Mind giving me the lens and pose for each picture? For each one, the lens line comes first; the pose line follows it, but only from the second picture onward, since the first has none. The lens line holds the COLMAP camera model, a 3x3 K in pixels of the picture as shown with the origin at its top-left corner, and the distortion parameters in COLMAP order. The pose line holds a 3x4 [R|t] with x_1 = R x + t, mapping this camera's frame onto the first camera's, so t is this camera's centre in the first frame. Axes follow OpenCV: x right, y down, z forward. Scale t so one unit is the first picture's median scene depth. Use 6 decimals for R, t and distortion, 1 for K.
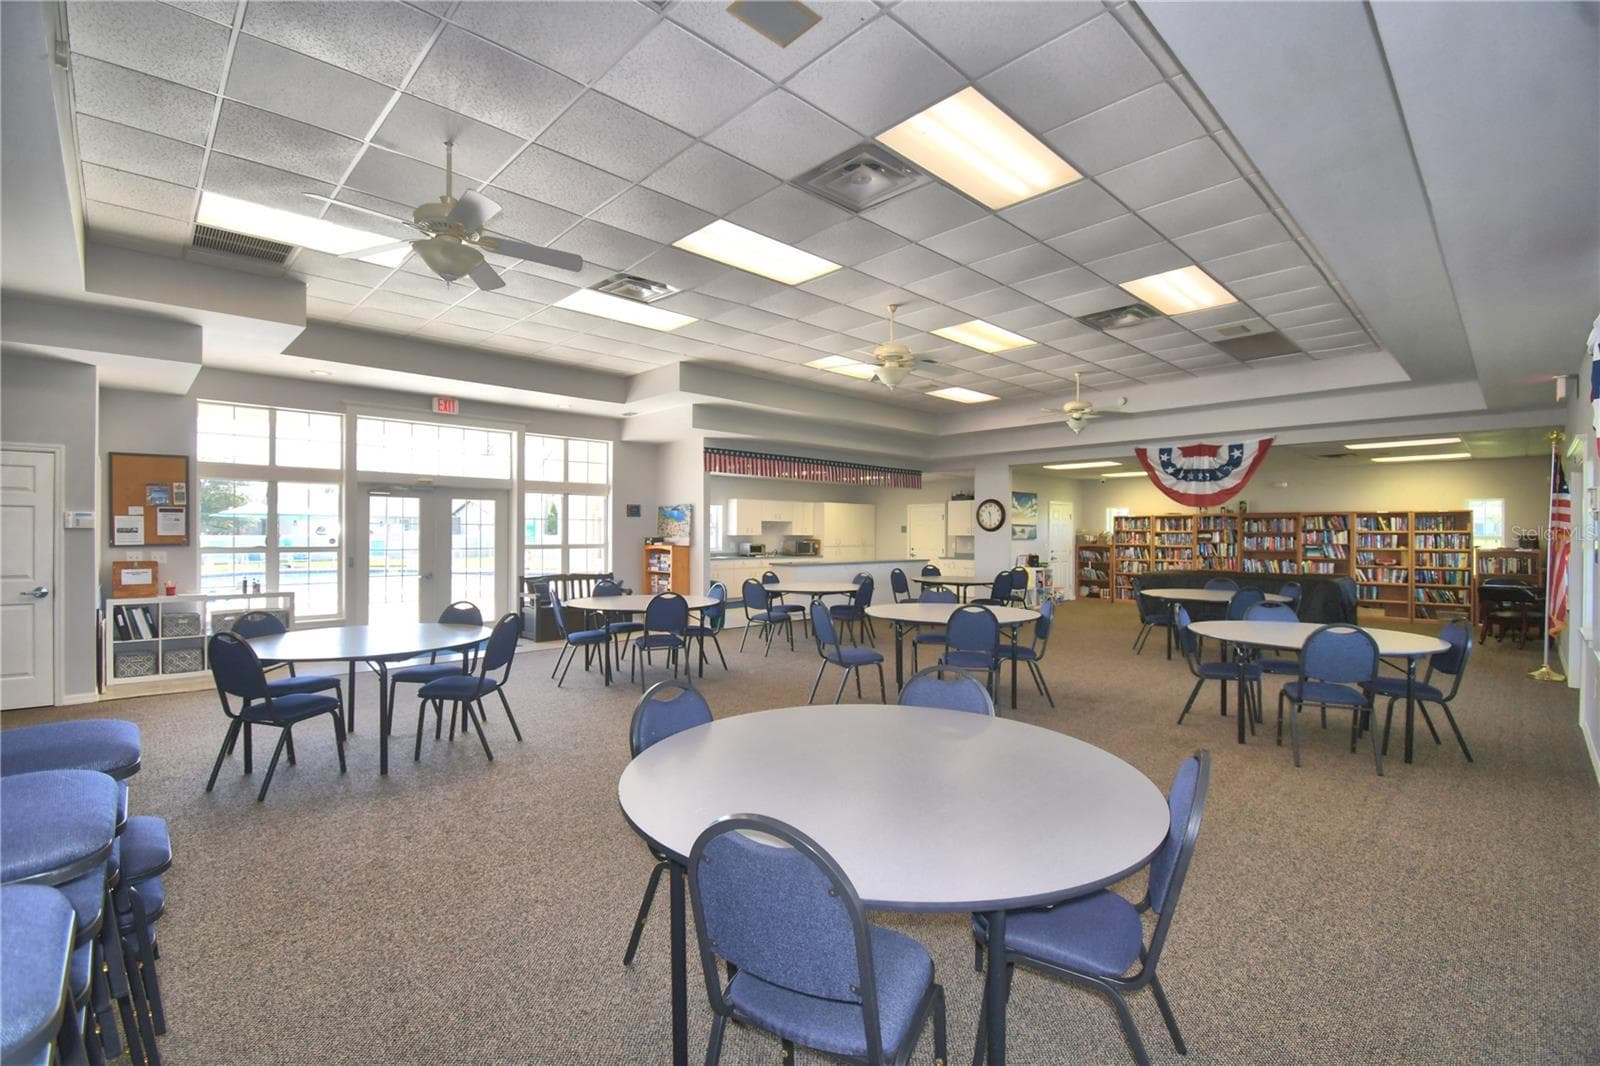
lens RADIAL K [[703.2, 0, 792.1], [0, 703.2, 533.4], [0, 0, 1]] dist [0.000835, 0.000000]
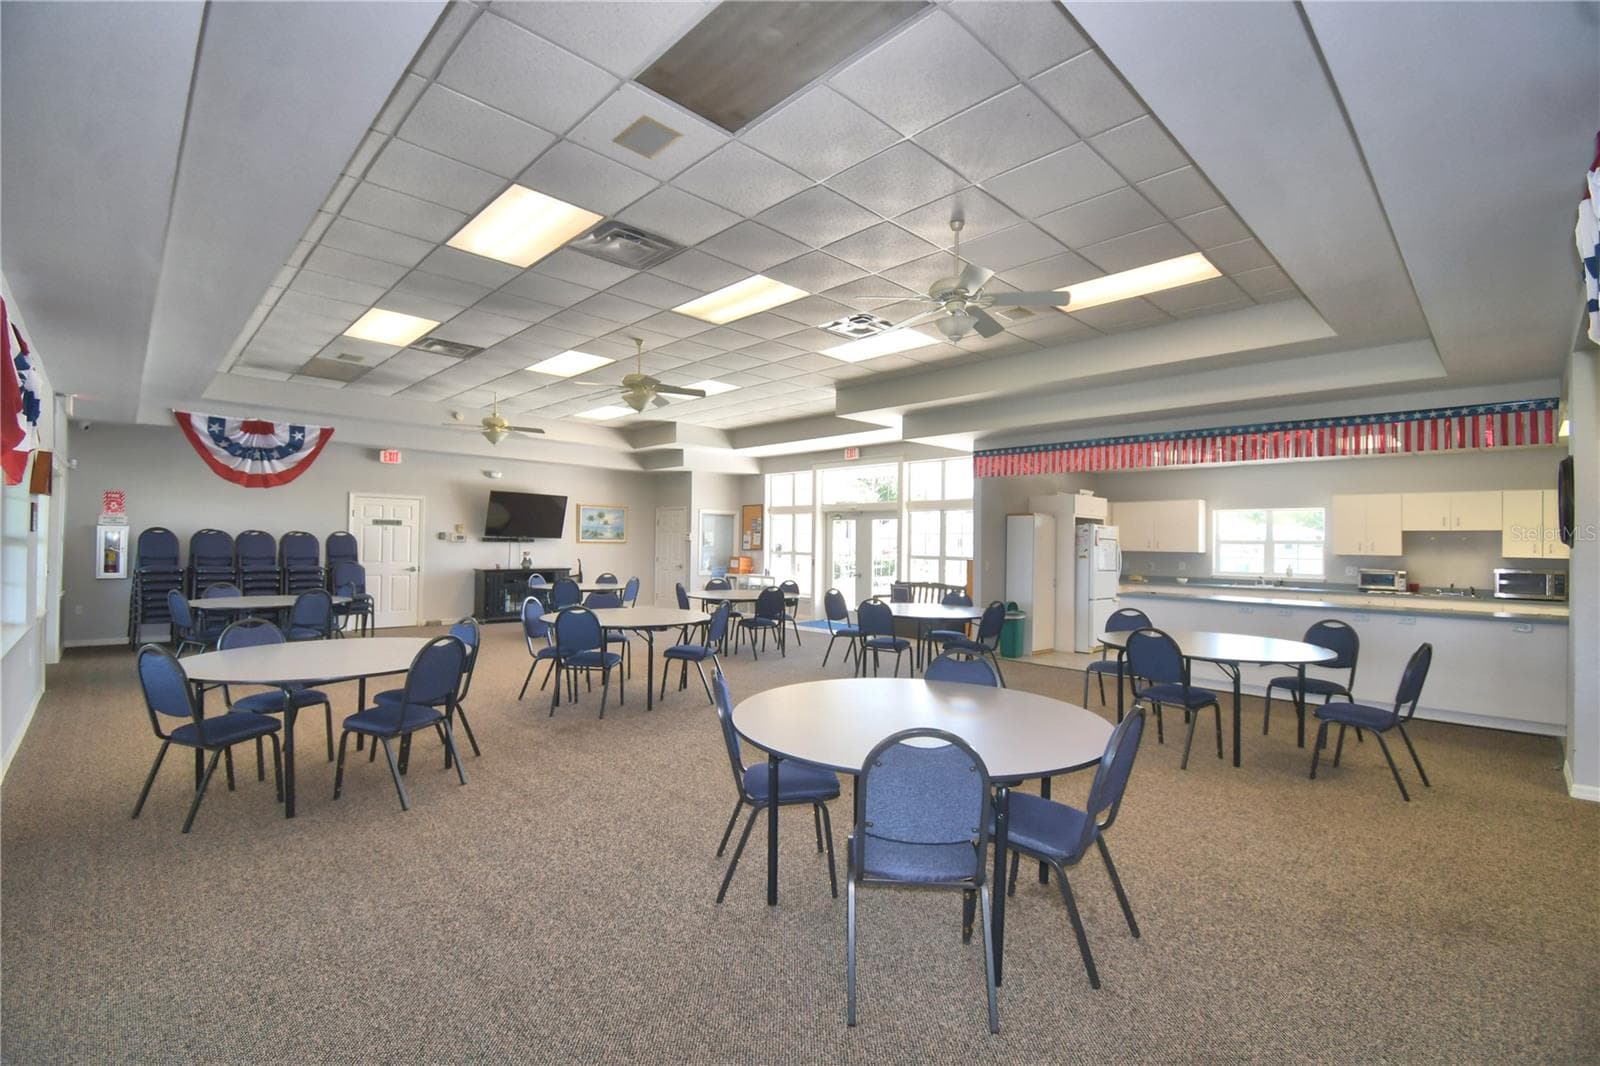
lens RADIAL K [[703.2, 0, 792.2], [0, 703.2, 535.8], [0, 0, 1]] dist [0.000835, 0.000000]
pose [[-0.000931, -0.010697, -0.999942, 0.893963], [-0.013623, 0.999850, -0.010683, -0.001469], [0.999907, 0.013612, -0.001077, 0.882307]]
